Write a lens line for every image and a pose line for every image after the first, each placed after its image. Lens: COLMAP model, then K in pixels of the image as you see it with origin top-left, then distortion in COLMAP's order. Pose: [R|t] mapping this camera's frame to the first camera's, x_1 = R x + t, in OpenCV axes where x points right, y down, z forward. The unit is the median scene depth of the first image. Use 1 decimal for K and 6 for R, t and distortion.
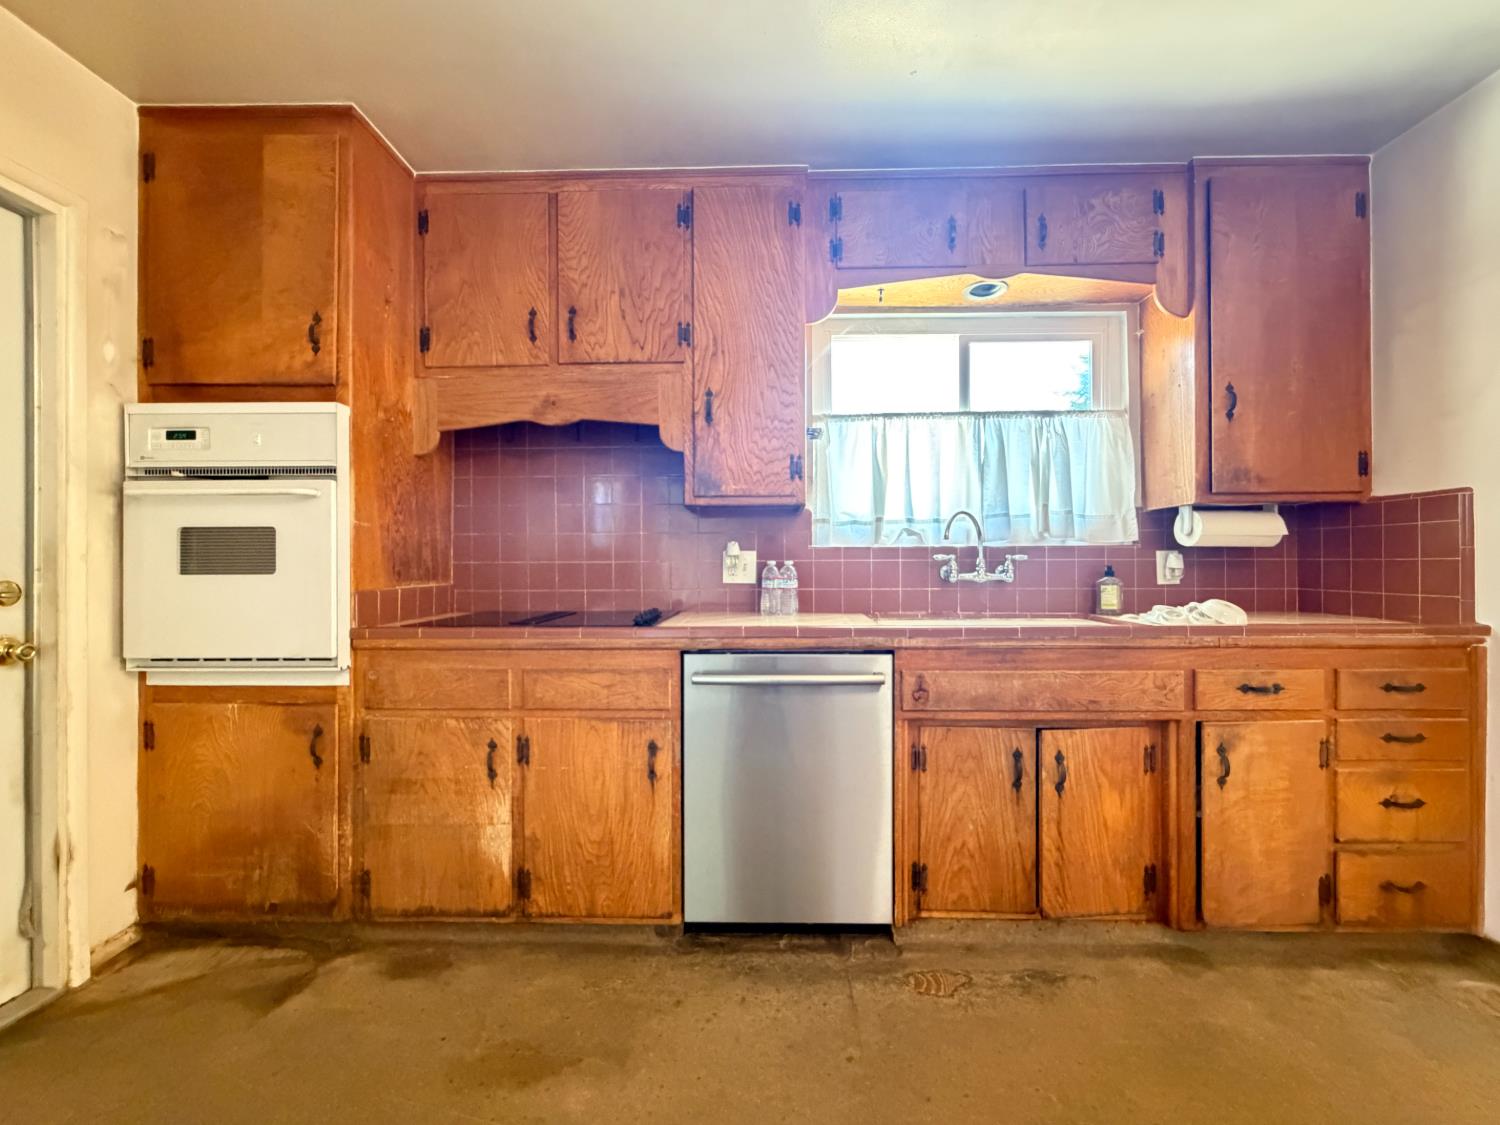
lens RADIAL K [[625.2, 0, 755.9], [0, 625.2, 564.9], [0, 0, 1]] dist [-0.001554, 0.000539]
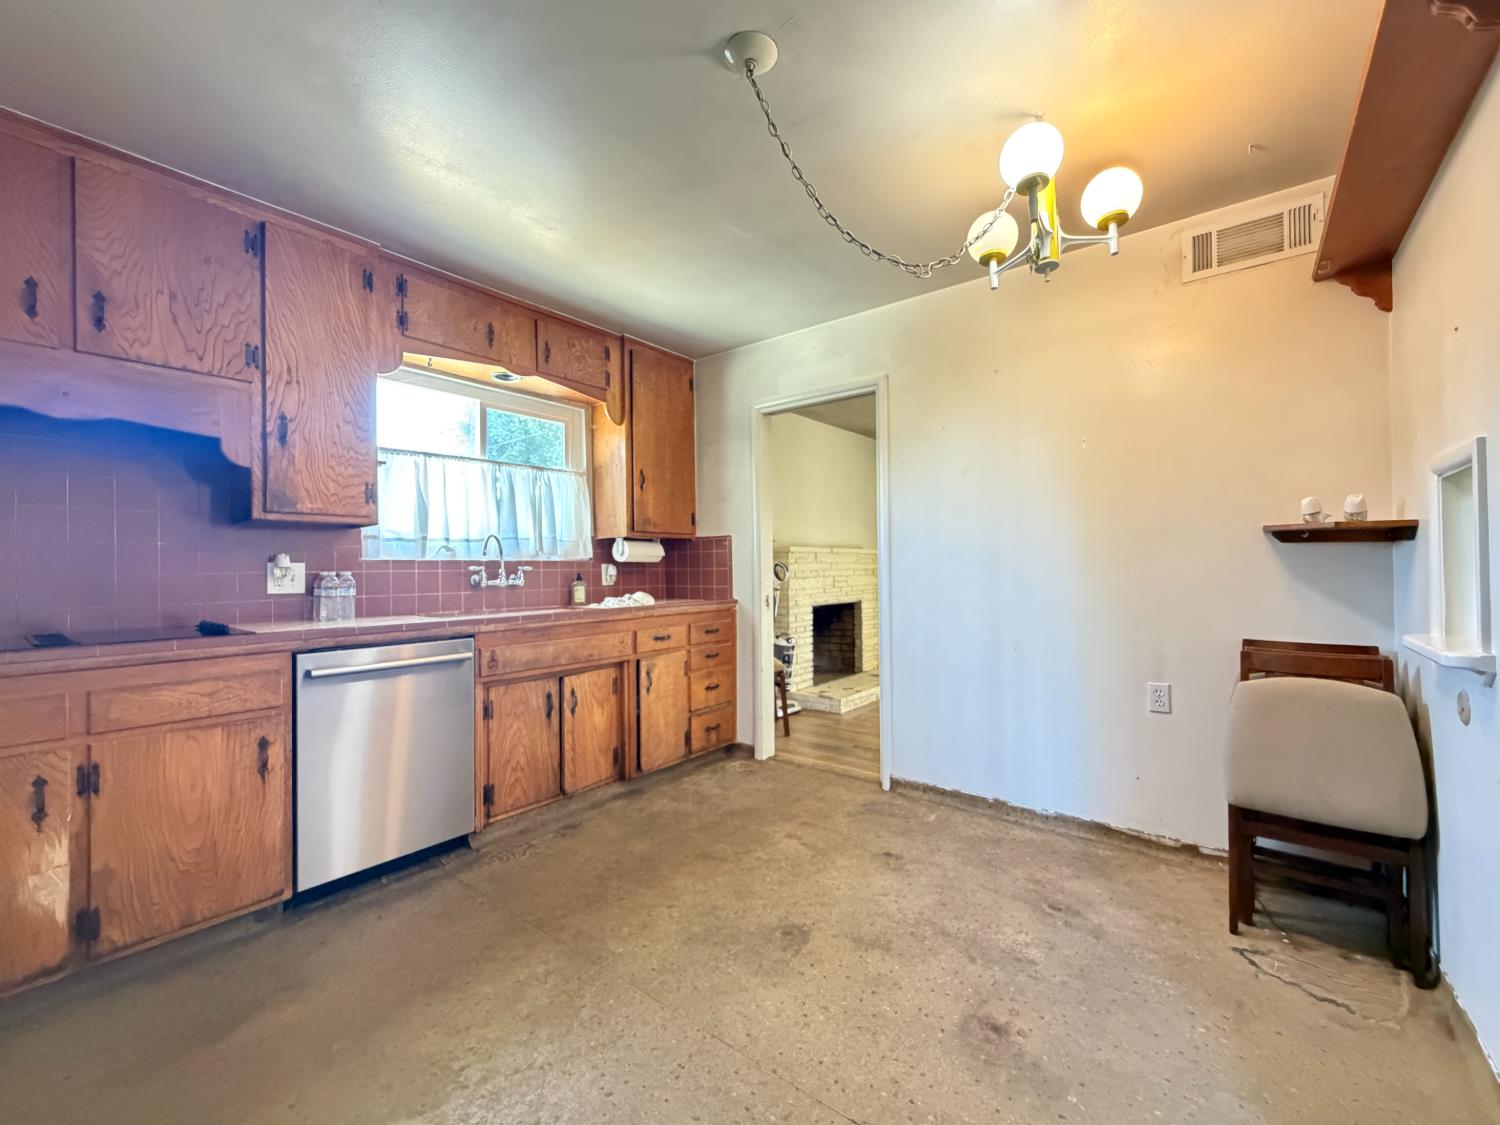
lens RADIAL K [[625.2, 0, 748.4], [0, 625.2, 567.0], [0, 0, 1]] dist [-0.001554, 0.000539]
pose [[0.603769, -0.000524, 0.797159, -0.465610], [0.010223, 0.999923, -0.007086, 0.000040], [-0.797094, 0.012428, 0.603727, -0.300437]]
